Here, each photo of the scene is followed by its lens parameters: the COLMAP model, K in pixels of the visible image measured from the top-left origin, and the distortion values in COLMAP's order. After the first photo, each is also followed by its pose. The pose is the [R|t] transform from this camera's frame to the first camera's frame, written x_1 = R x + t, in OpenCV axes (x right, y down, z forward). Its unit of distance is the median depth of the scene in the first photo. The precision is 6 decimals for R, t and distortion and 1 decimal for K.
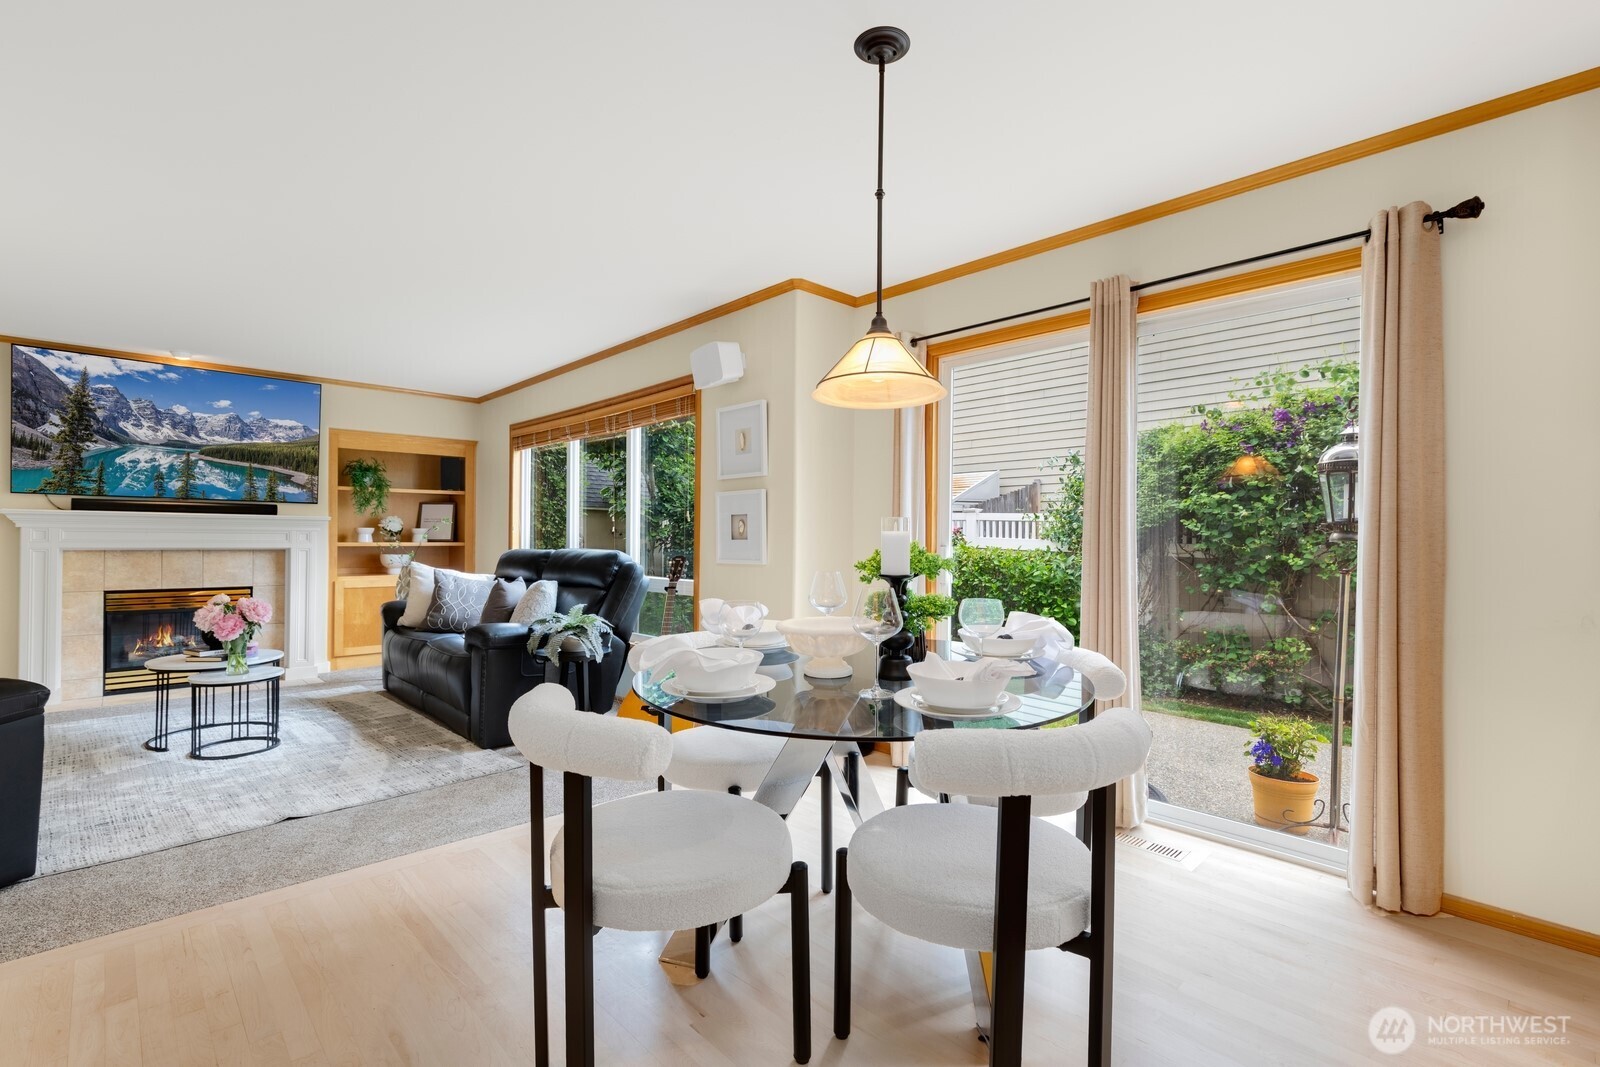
lens RADIAL K [[726.3, 0, 804.9], [0, 726.3, 535.9], [0, 0, 1]] dist [0.001068, -0.001341]
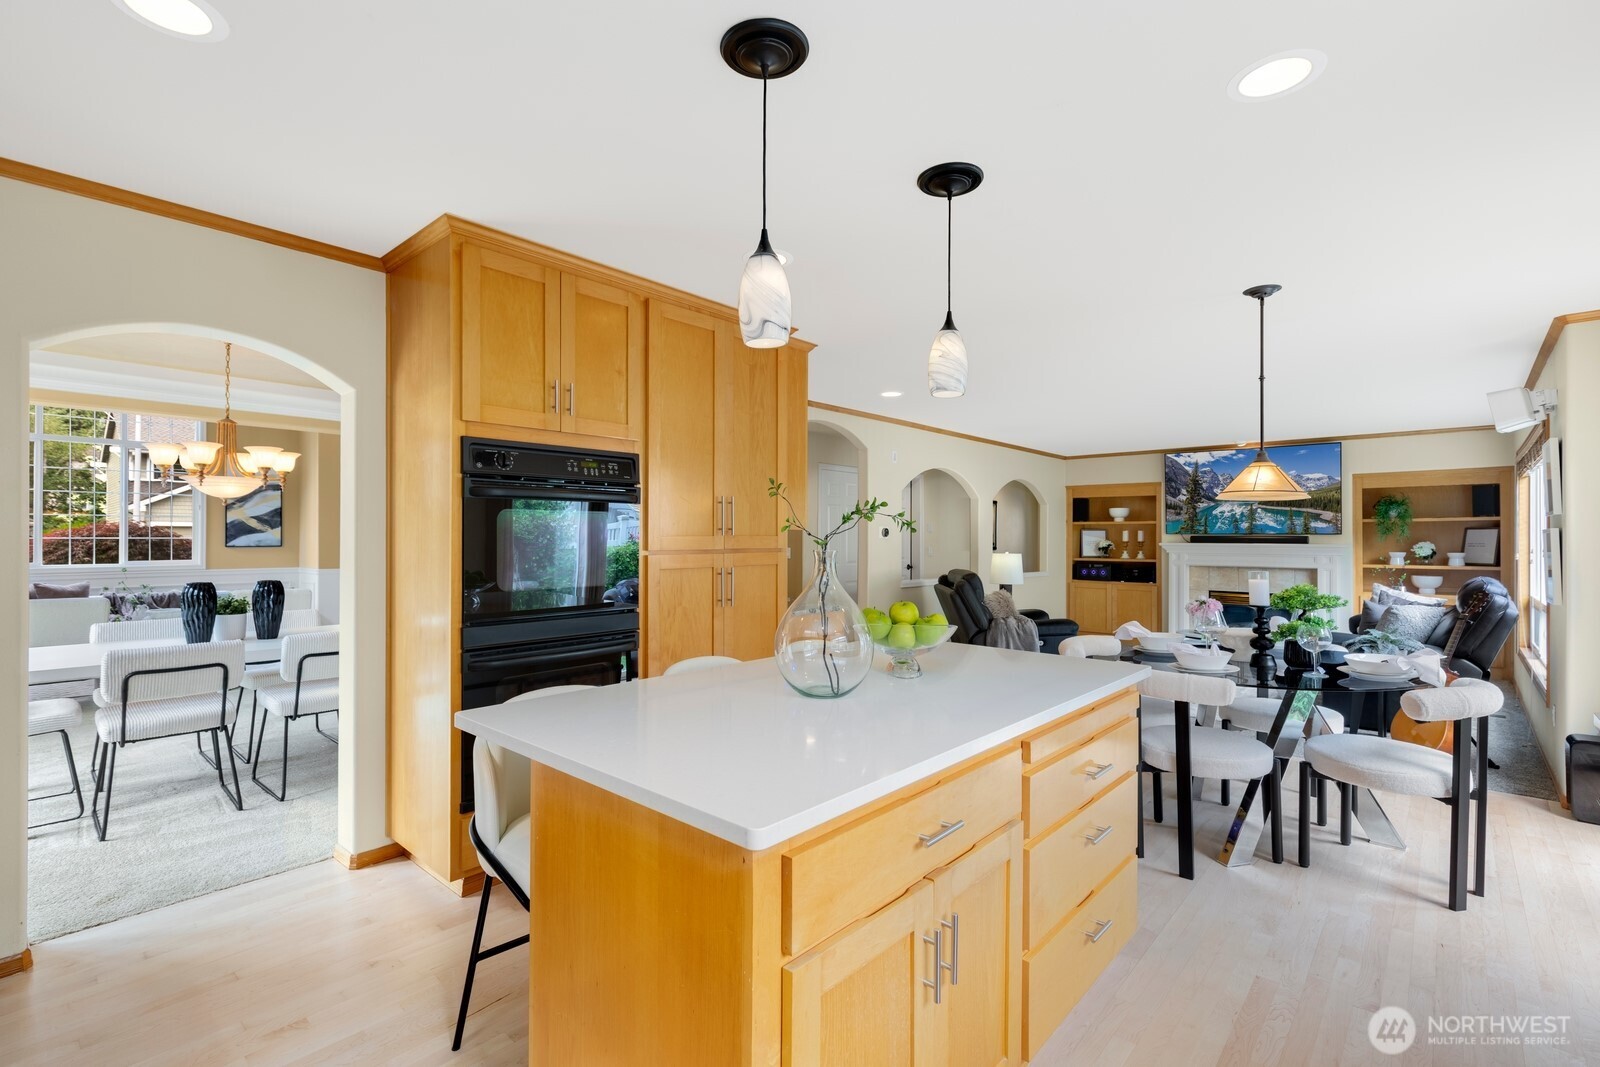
lens RADIAL K [[726.3, 0, 804.9], [0, 726.3, 535.9], [0, 0, 1]] dist [0.001068, -0.001341]
pose [[0.084402, -0.008783, -0.996393, 0.621740], [0.000687, 0.999961, -0.008756, -0.036017], [0.996432, 0.000054, 0.084405, -0.068944]]
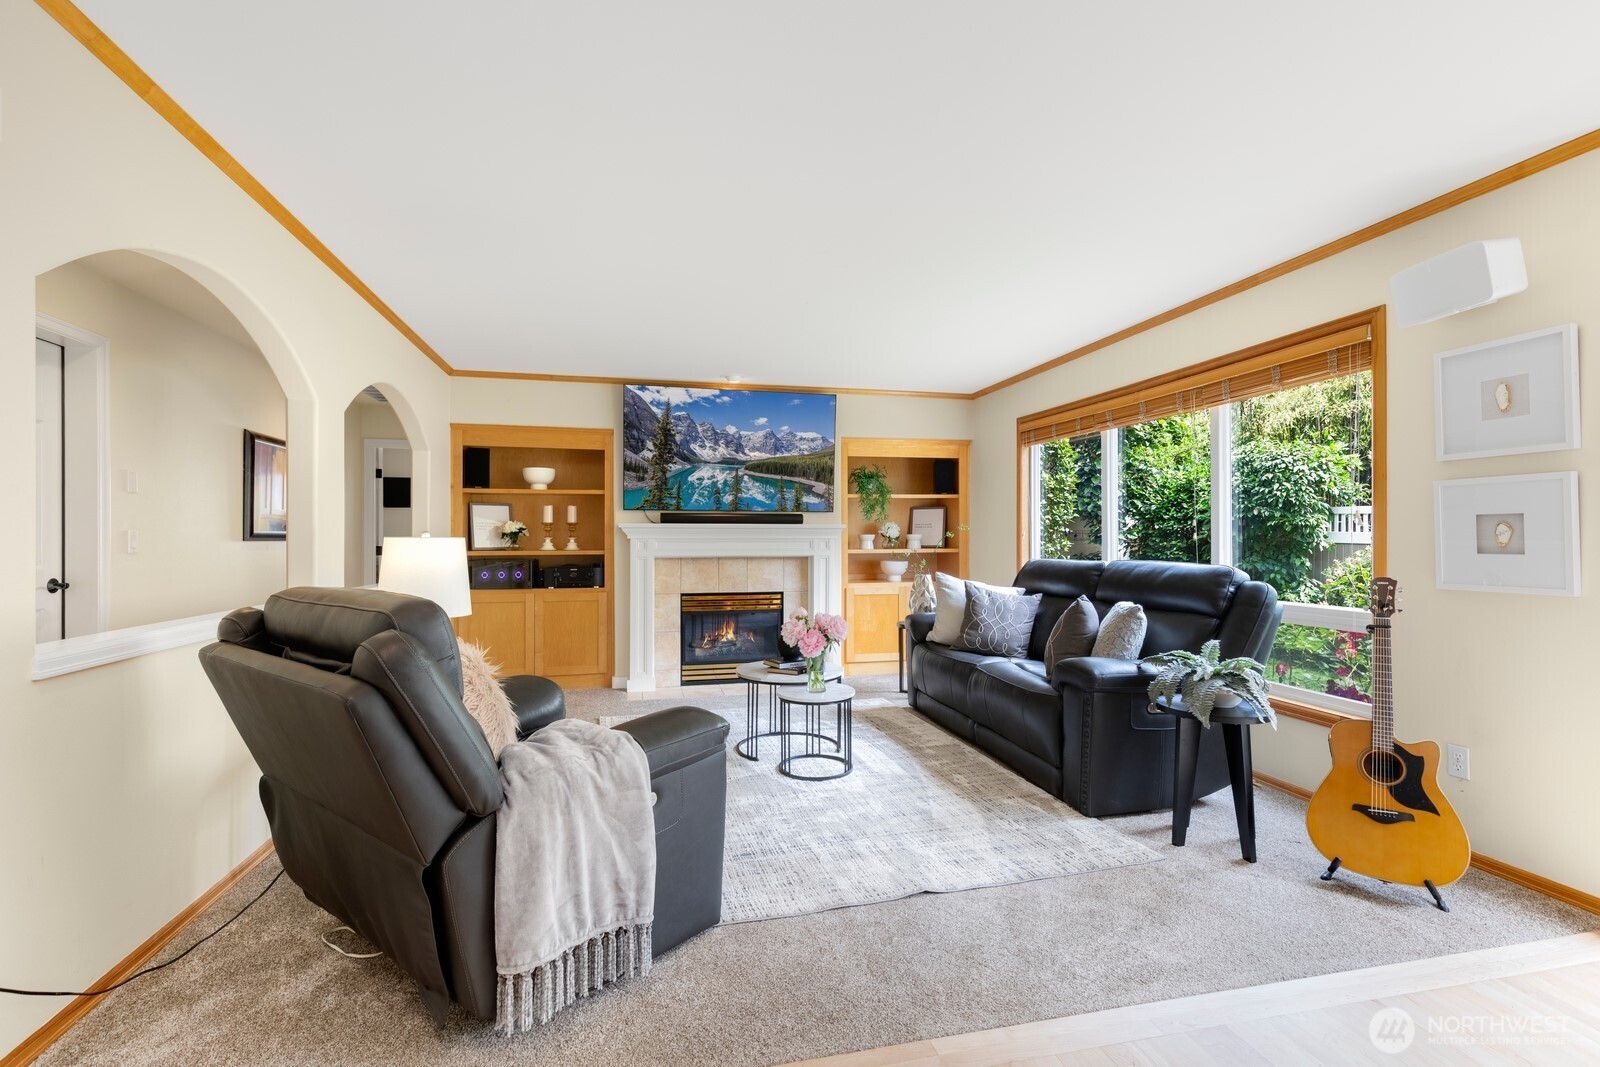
lens RADIAL K [[726.3, 0, 804.9], [0, 726.3, 535.9], [0, 0, 1]] dist [0.001068, -0.001341]
pose [[0.863678, -0.008713, -0.503969, -0.222113], [0.009439, 0.999955, -0.001112, -0.011769], [0.503956, -0.003797, 0.863721, 0.114409]]
